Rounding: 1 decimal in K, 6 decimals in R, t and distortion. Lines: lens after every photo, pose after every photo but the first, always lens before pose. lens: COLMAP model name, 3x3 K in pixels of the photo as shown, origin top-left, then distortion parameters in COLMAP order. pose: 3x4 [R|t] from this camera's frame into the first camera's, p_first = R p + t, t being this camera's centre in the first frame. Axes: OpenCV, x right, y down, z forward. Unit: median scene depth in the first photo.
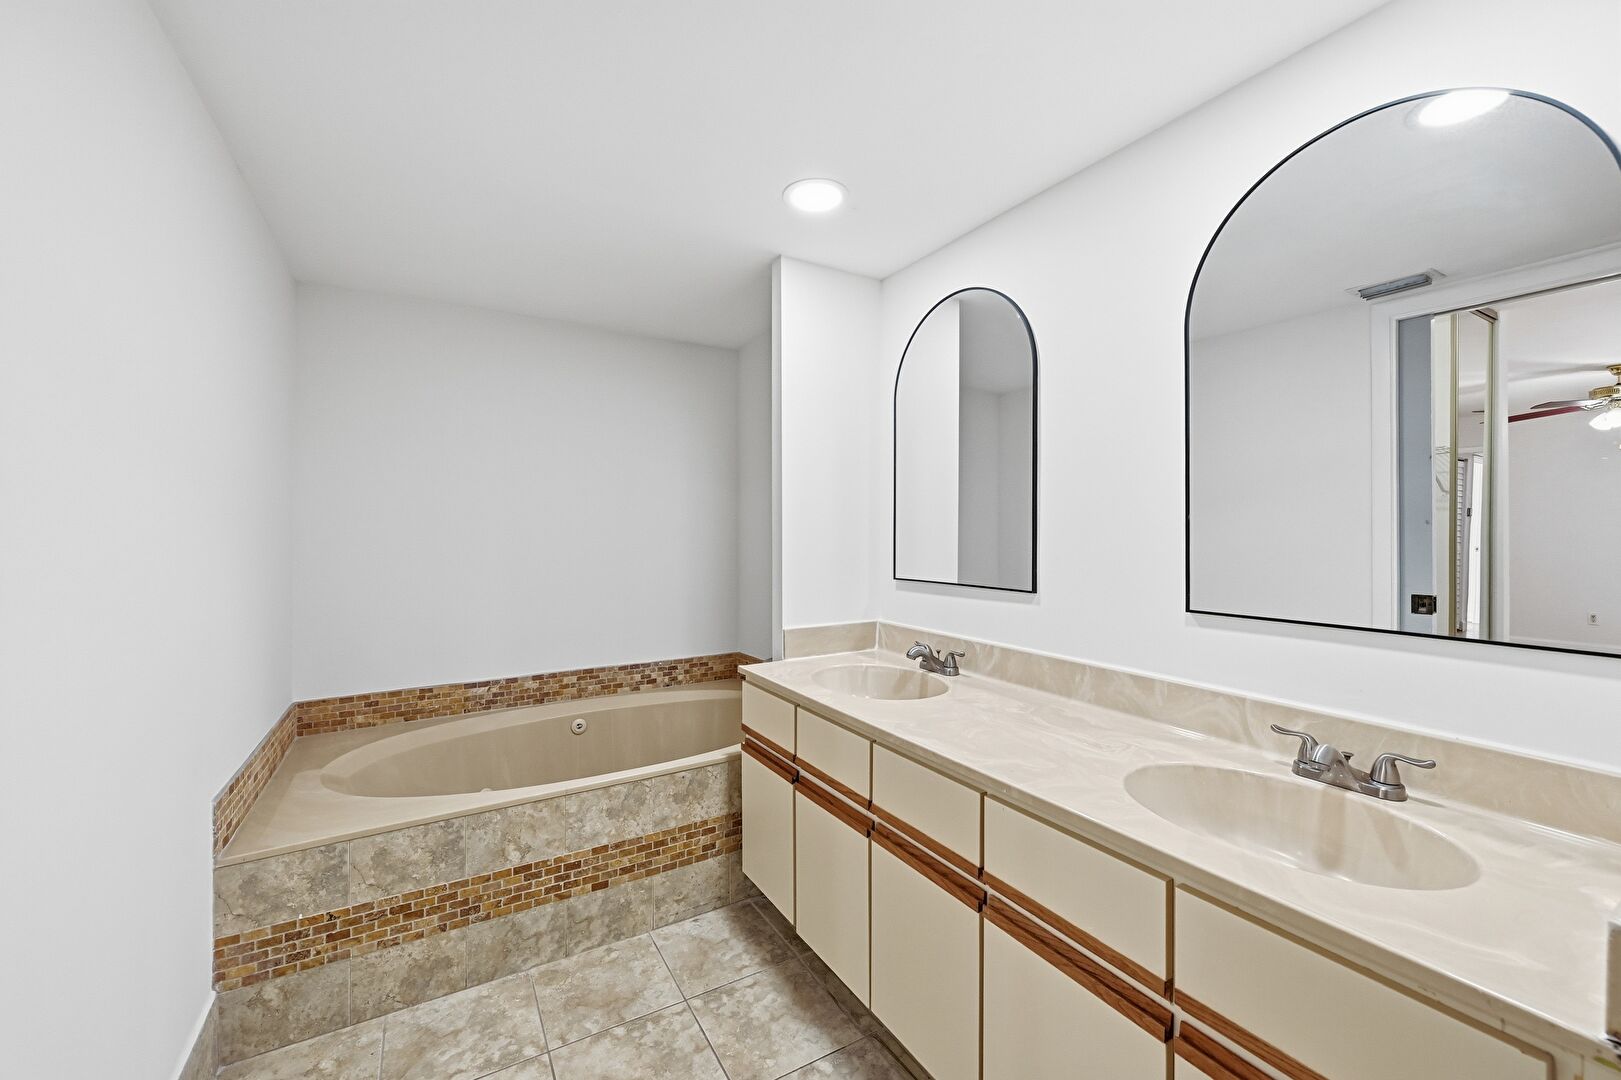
lens RADIAL K [[644.3, 0, 808.4], [0, 644.3, 542.7], [0, 0, 1]] dist [0.001955, 0.000490]
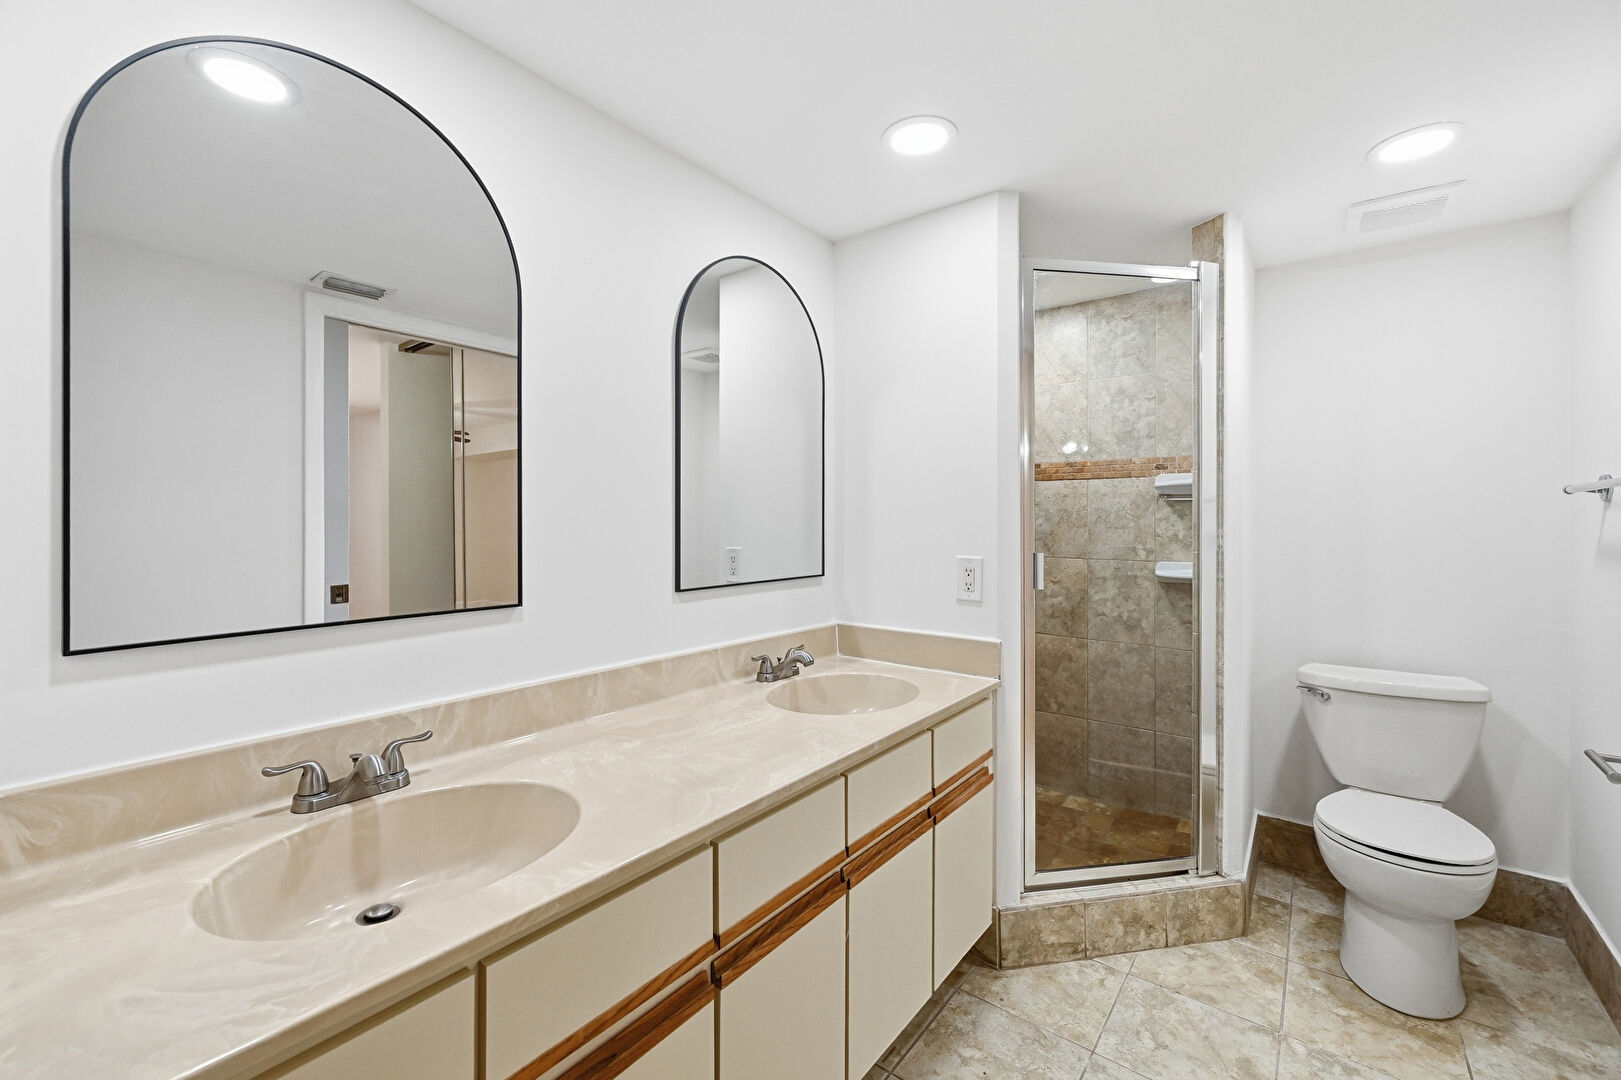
lens RADIAL K [[644.3, 0, 808.4], [0, 644.3, 542.7], [0, 0, 1]] dist [0.001955, 0.000490]
pose [[-0.318647, -0.030084, 0.947396, -0.477980], [0.031304, 0.998617, 0.042239, -0.014756], [-0.947356, 0.043117, -0.317265, 0.988803]]
